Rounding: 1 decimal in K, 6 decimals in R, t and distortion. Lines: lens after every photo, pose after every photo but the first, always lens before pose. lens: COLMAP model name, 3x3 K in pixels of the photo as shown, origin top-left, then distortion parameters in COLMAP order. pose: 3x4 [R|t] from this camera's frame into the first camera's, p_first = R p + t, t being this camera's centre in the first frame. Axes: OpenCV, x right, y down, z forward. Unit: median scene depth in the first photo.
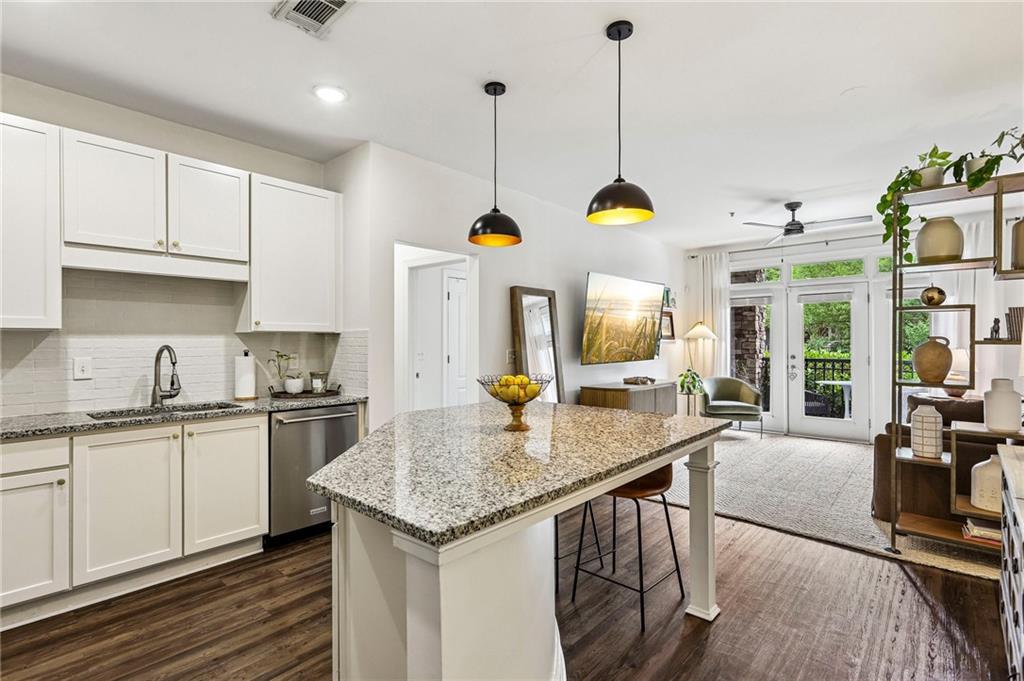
lens RADIAL K [[488.6, 0, 509.2], [0, 488.6, 340.9], [0, 0, 1]] dist [0.001978, 0.000233]
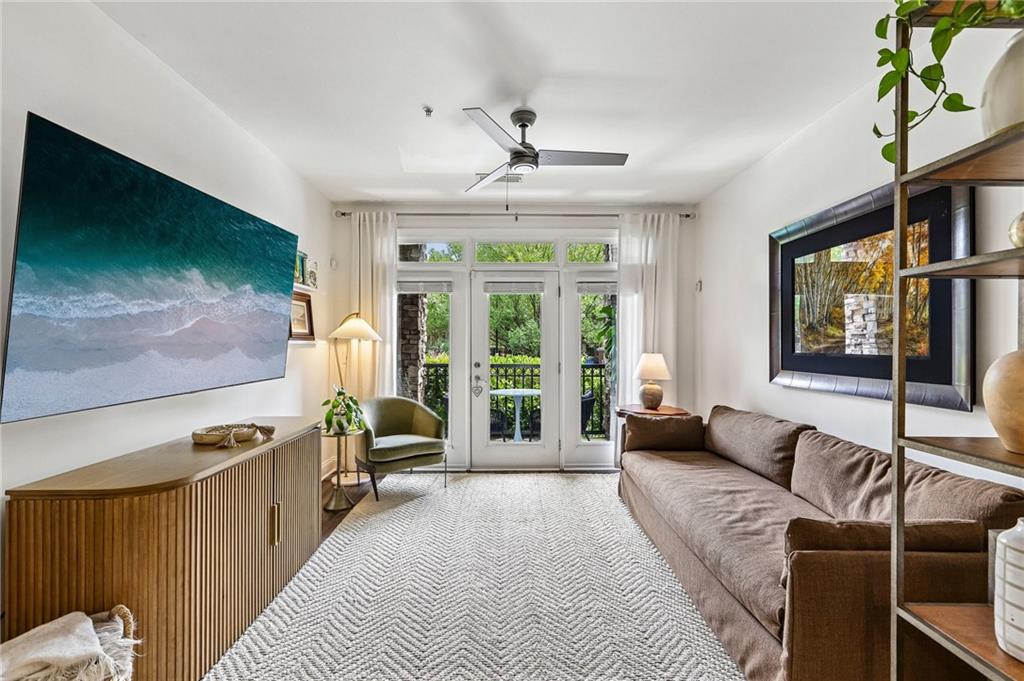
lens RADIAL K [[456.0, 0, 509.4], [0, 456.0, 342.3], [0, 0, 1]] dist [-0.001277, 0.001303]
pose [[0.735617, 0.004537, 0.677382, 0.267965], [-0.004044, 0.999989, -0.002306, -0.000677], [-0.677386, -0.001044, 0.735627, 0.841604]]
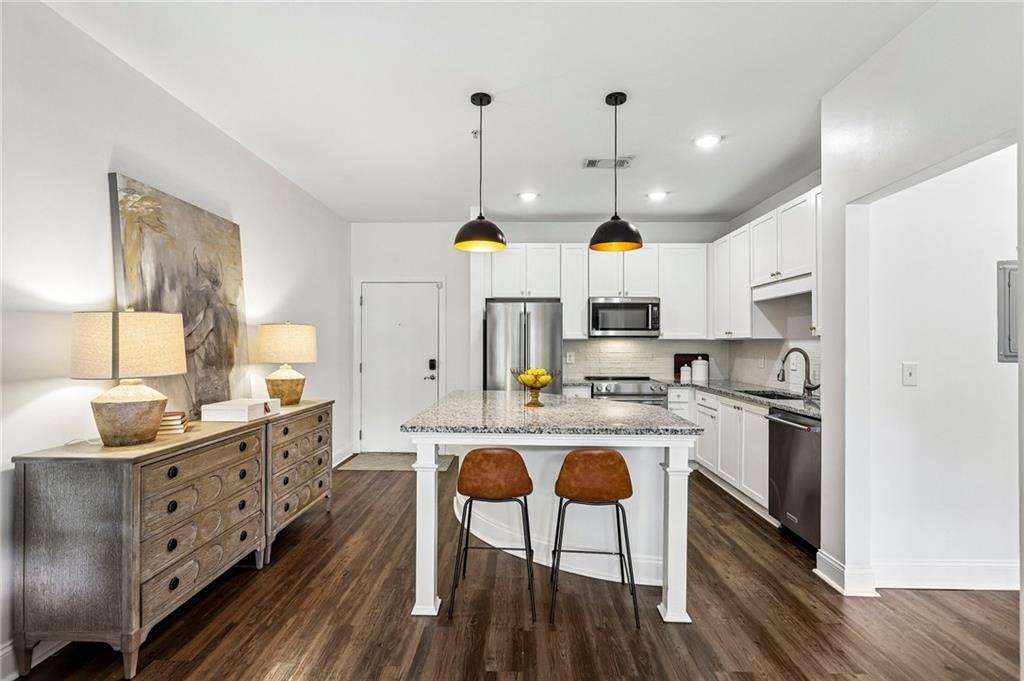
lens RADIAL K [[475.5, 0, 512.0], [0, 475.5, 340.5], [0, 0, 1]] dist [0.000232, 0.000164]
pose [[-0.752634, -0.005002, -0.658420, 0.589631], [-0.001226, 0.999980, -0.006195, -0.002296], [0.658438, -0.003856, -0.752625, 1.201021]]
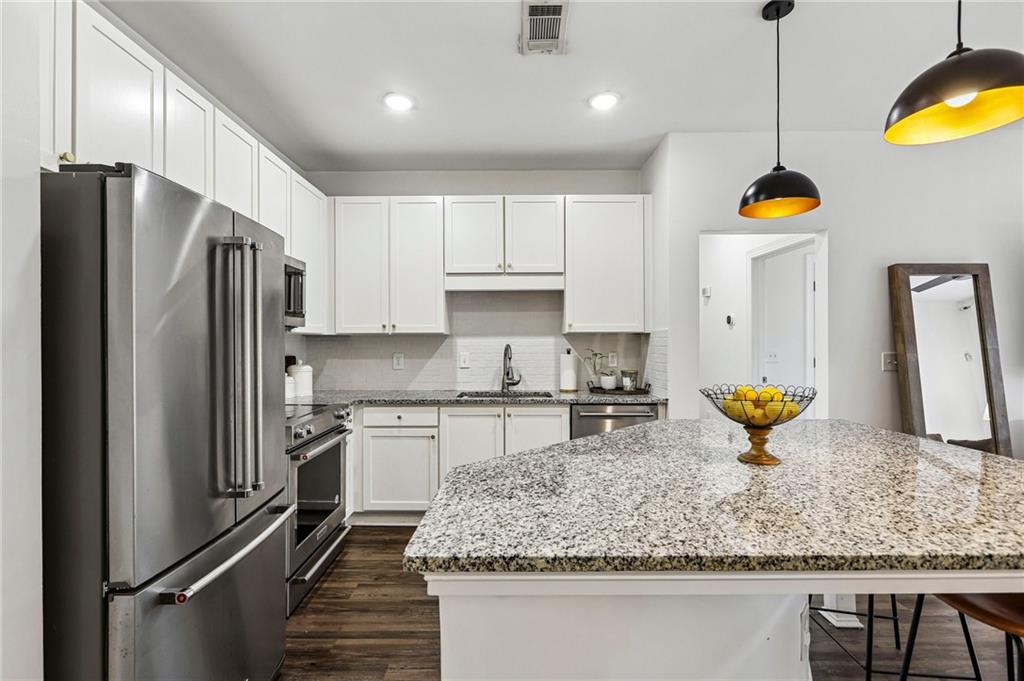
lens RADIAL K [[456.0, 0, 509.4], [0, 456.0, 342.3], [0, 0, 1]] dist [-0.001277, 0.001303]
pose [[0.669614, 0.000154, -0.742709, 0.162543], [0.001731, 0.999997, 0.001767, 0.000902], [0.742707, -0.002469, 0.669612, 0.160321]]
